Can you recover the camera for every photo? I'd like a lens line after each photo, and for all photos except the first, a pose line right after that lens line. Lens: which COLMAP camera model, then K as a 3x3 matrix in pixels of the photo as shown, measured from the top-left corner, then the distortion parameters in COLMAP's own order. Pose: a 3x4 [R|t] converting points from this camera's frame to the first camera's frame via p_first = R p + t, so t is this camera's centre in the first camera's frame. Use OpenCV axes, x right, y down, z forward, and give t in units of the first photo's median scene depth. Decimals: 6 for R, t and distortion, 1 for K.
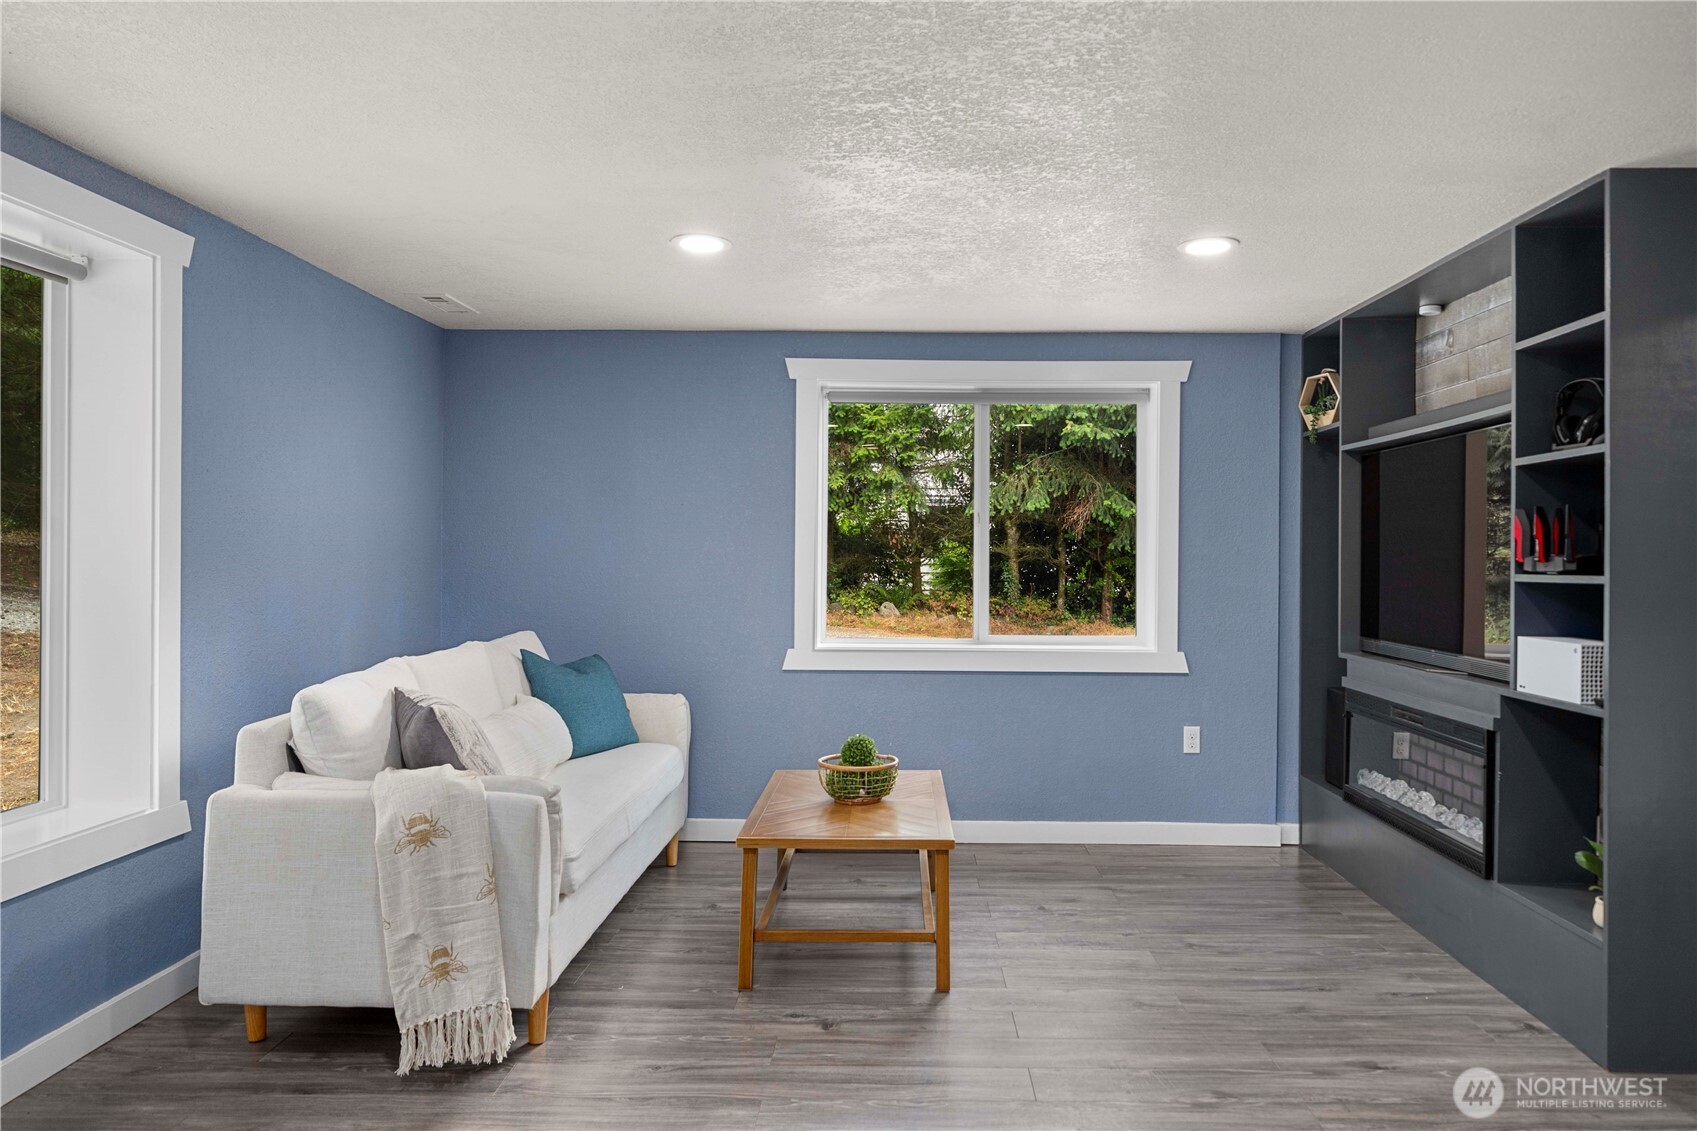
lens RADIAL K [[1150.1, 0, 897.7], [0, 1150.1, 551.3], [0, 0, 1]] dist [-0.001967, 0.000992]
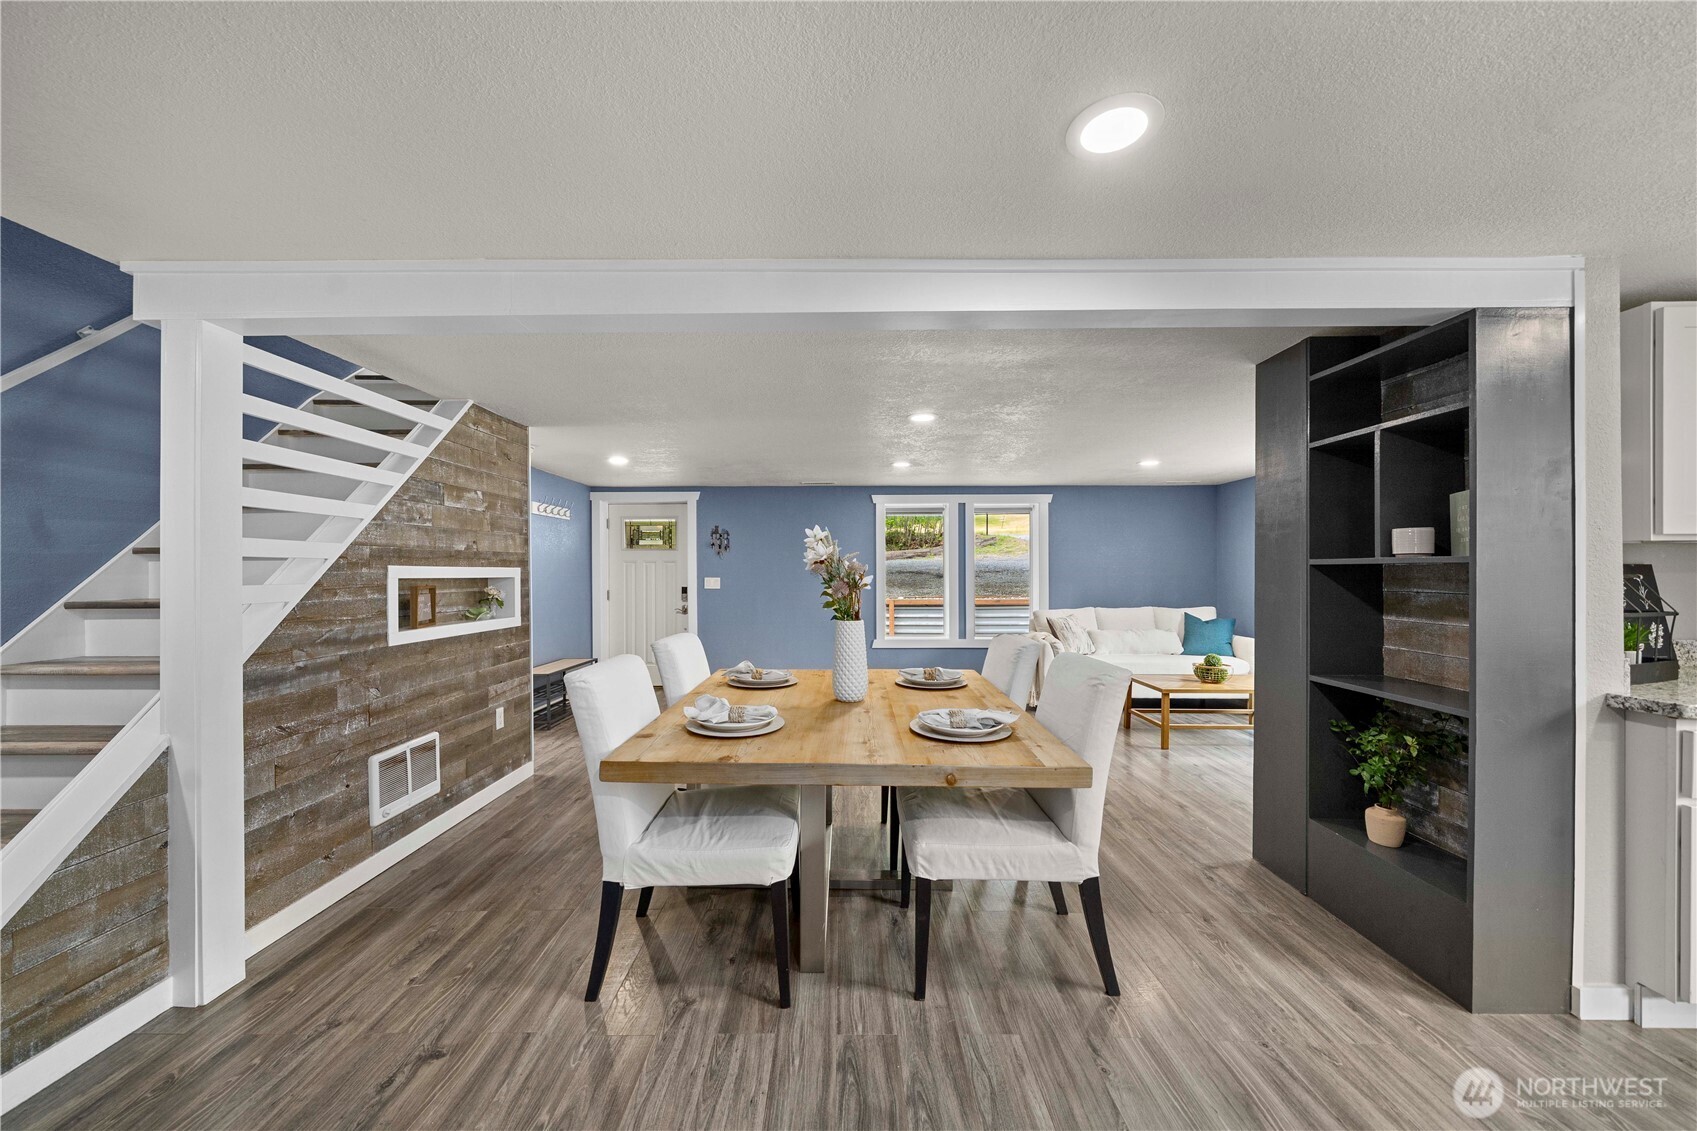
lens RADIAL K [[588.4, 0, 828.5], [0, 588.4, 568.4], [0, 0, 1]] dist [-0.005863, 0.000388]
pose [[-0.012948, -0.013347, -0.999827, 1.303280], [0.005435, 0.999895, -0.013418, -0.003137], [0.999901, -0.005608, -0.012874, 0.273376]]
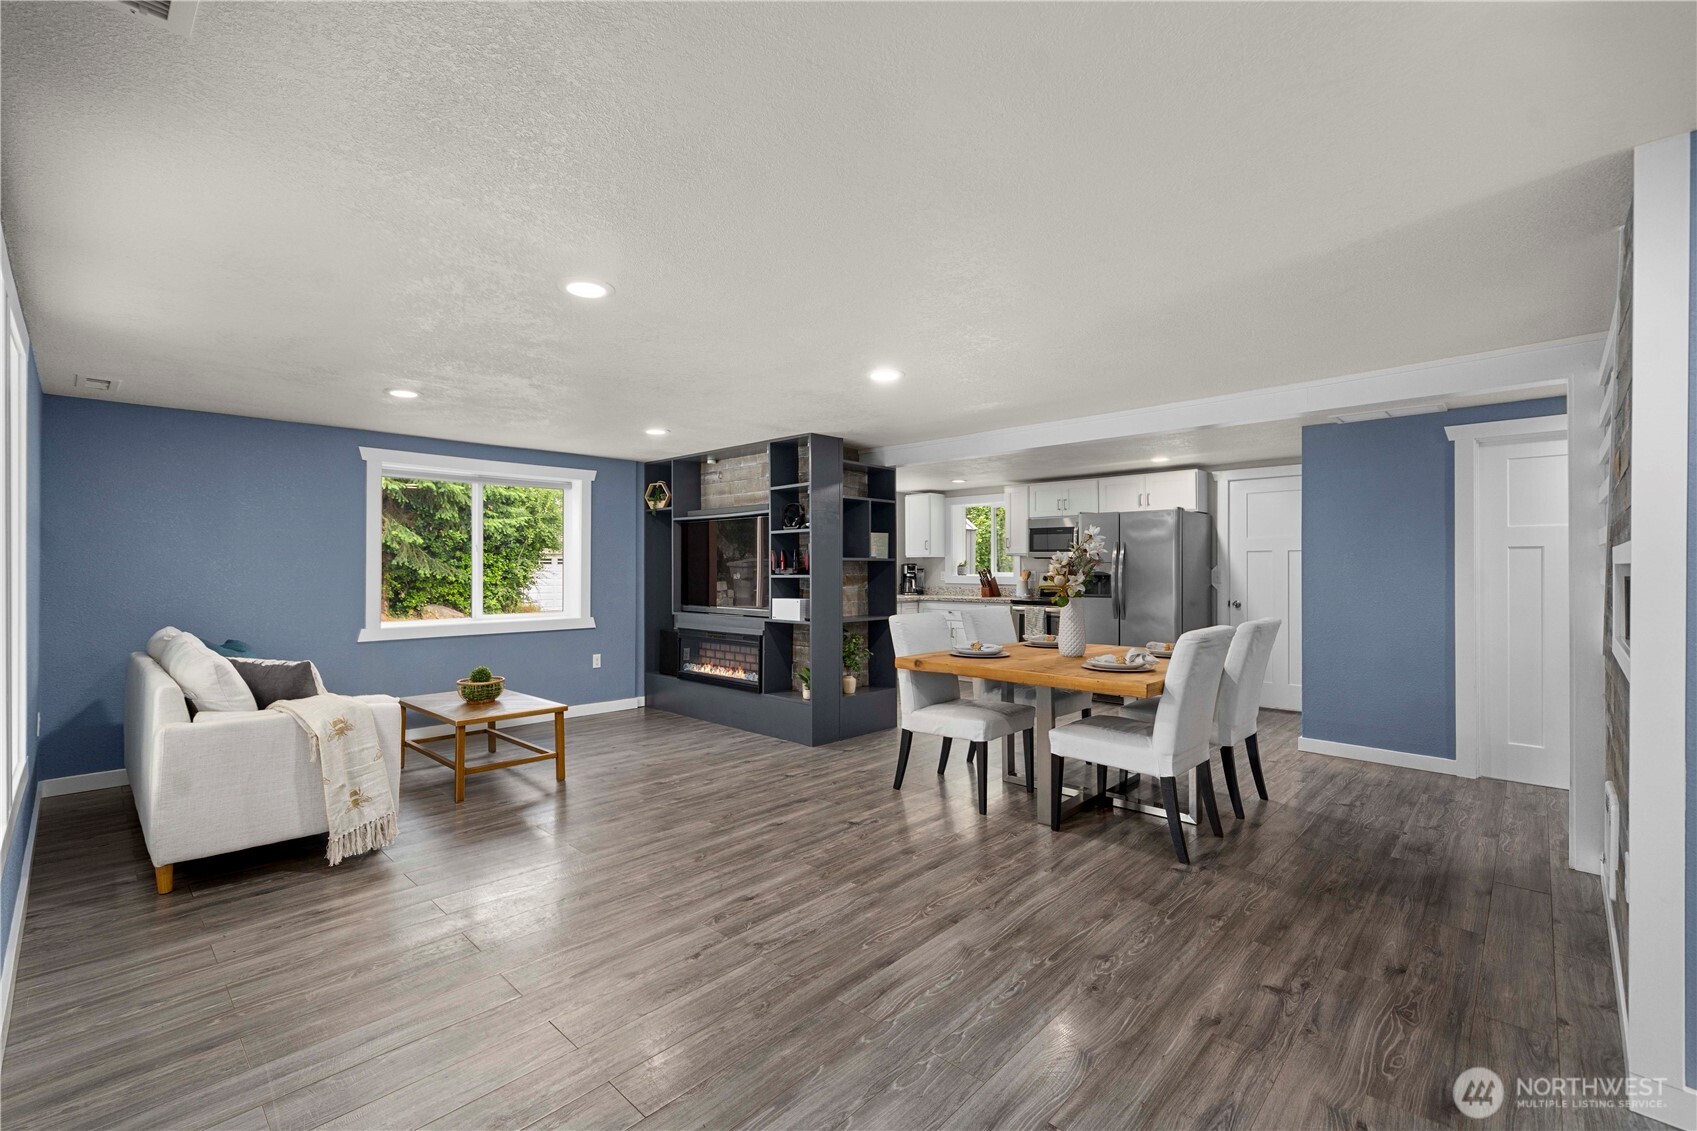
lens RADIAL K [[730.5, 0, 839.1], [0, 730.5, 566.5], [0, 0, 1]] dist [-0.012624, 0.000028]
pose [[0.689511, -0.004171, 0.724263, -0.545466], [0.002301, 0.999991, 0.003569, -0.005122], [-0.724271, -0.000795, 0.689515, -0.256761]]
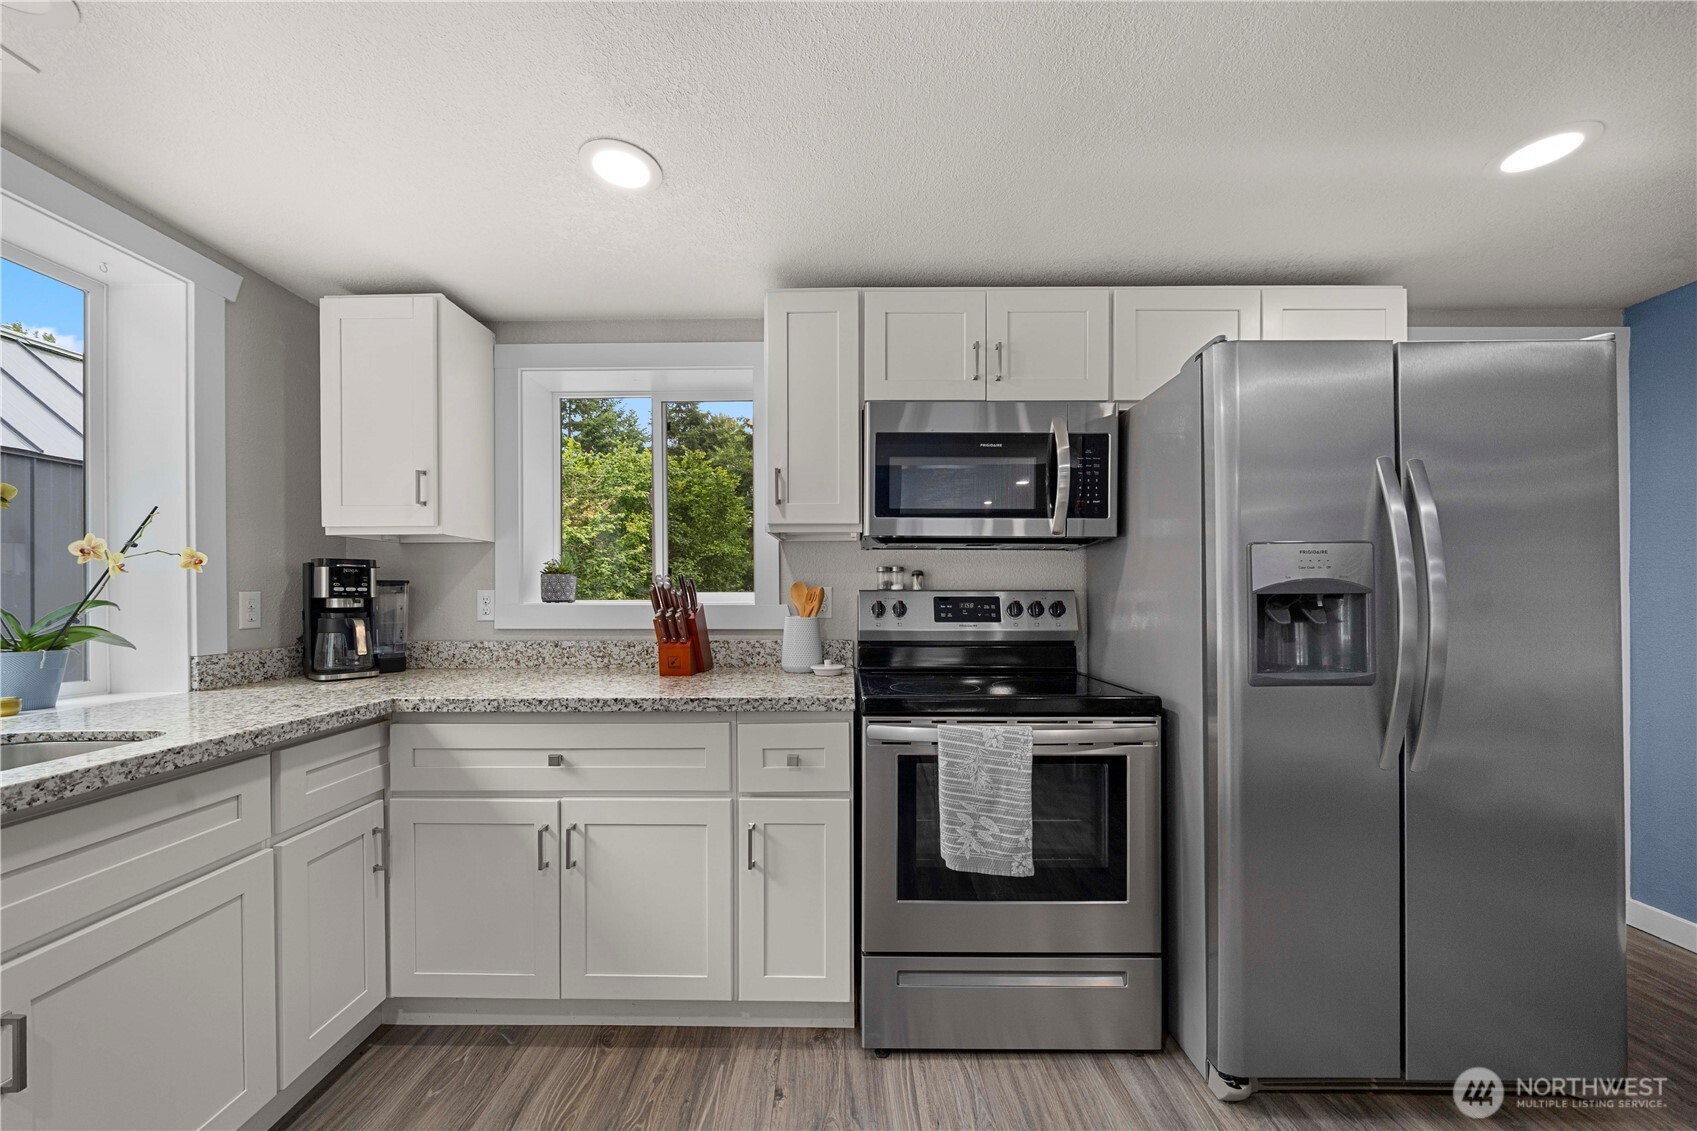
lens RADIAL K [[588.4, 0, 830.3], [0, 588.4, 601.2], [0, 0, 1]] dist [-0.005863, 0.000388]
pose [[-0.015274, -0.008763, 0.999845, 1.009795], [-0.000650, 0.999961, 0.008754, 0.029154], [-0.999883, -0.000516, -0.015279, 0.947506]]
